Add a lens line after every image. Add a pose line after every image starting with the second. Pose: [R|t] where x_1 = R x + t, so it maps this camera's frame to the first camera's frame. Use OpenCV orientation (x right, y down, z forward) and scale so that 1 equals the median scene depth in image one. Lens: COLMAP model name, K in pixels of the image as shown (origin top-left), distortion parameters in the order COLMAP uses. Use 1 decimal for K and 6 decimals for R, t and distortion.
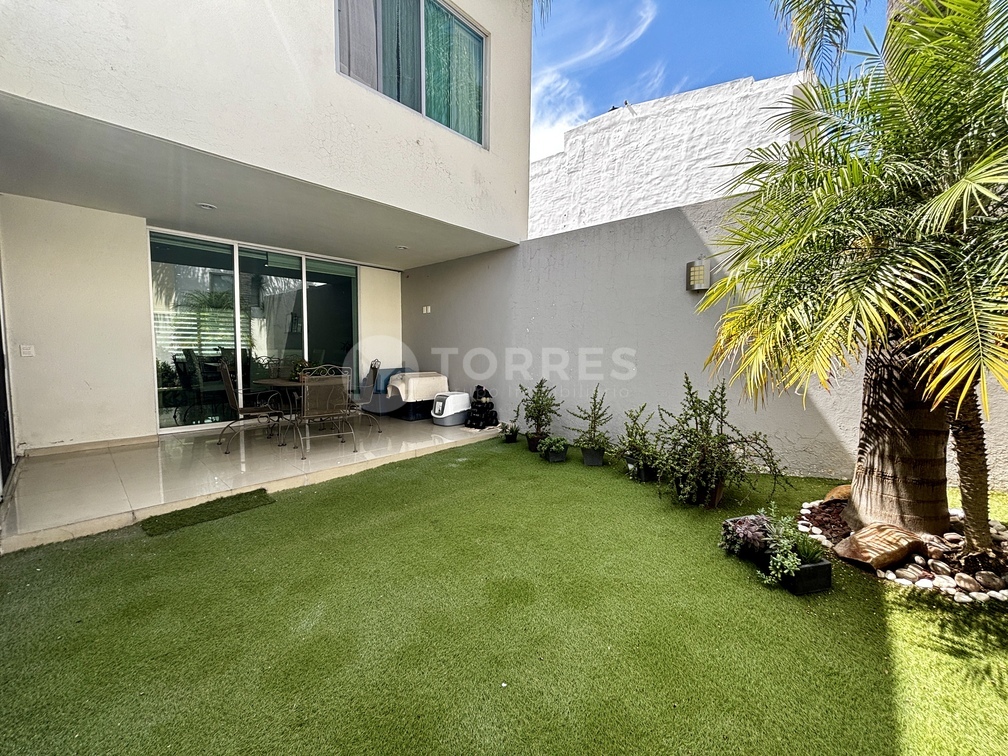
lens RADIAL K [[402.8, 0, 504.0], [0, 402.8, 378.0], [0, 0, 1]] dist [0.001729, -0.000065]
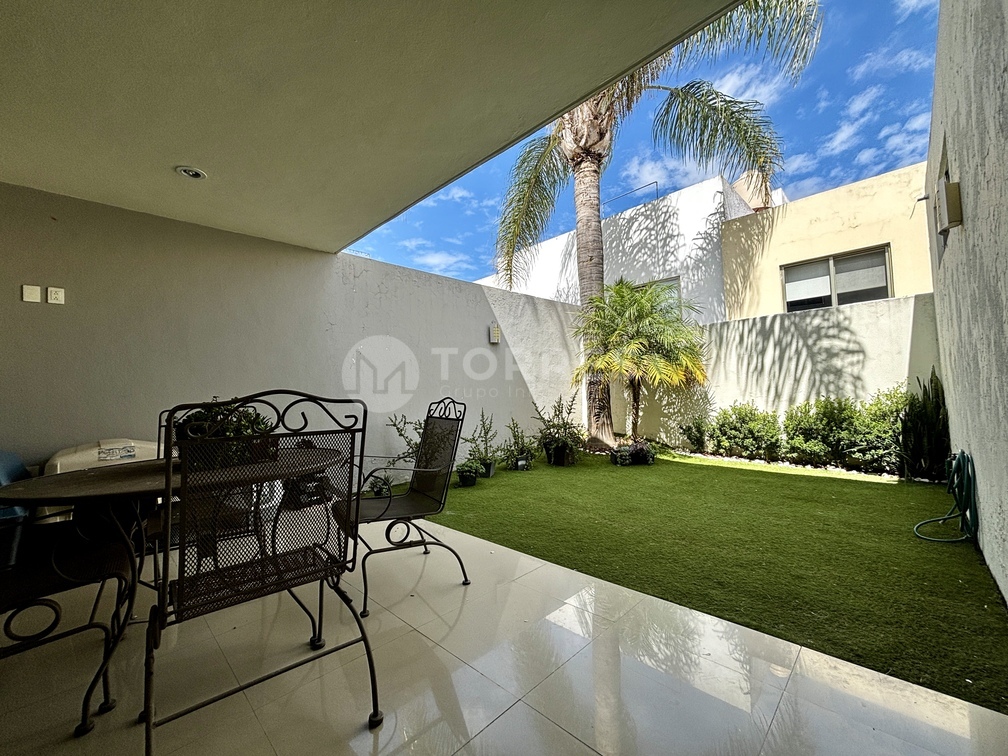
lens RADIAL K [[403.7, 0, 504.0], [0, 403.7, 378.0], [0, 0, 1]] dist [-0.006797, -0.000090]
pose [[0.027063, 0.030904, 0.999156, -0.997758], [0.114802, 0.992813, -0.033817, -0.028225], [-0.993020, 0.115620, 0.023320, 0.907932]]
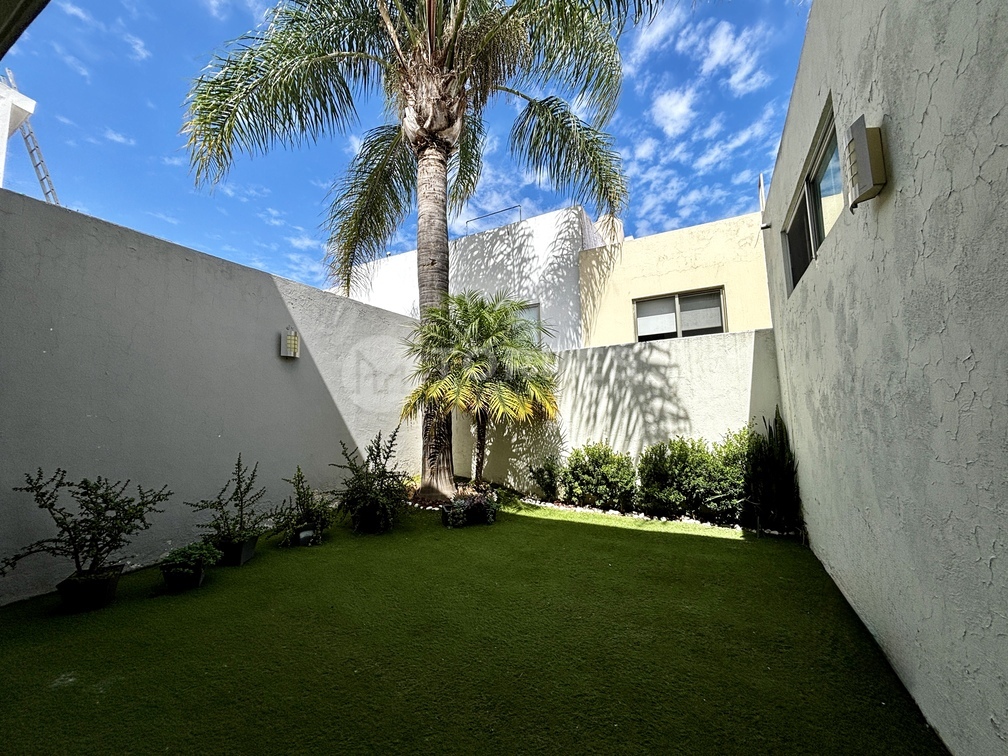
lens RADIAL K [[402.8, 0, 504.0], [0, 402.8, 378.0], [0, 0, 1]] dist [0.001729, -0.000065]
pose [[-0.272690, 0.096801, 0.957220, -0.686362], [0.097957, 0.992549, -0.072468, -0.025423], [-0.957102, 0.074005, -0.280140, 0.723274]]
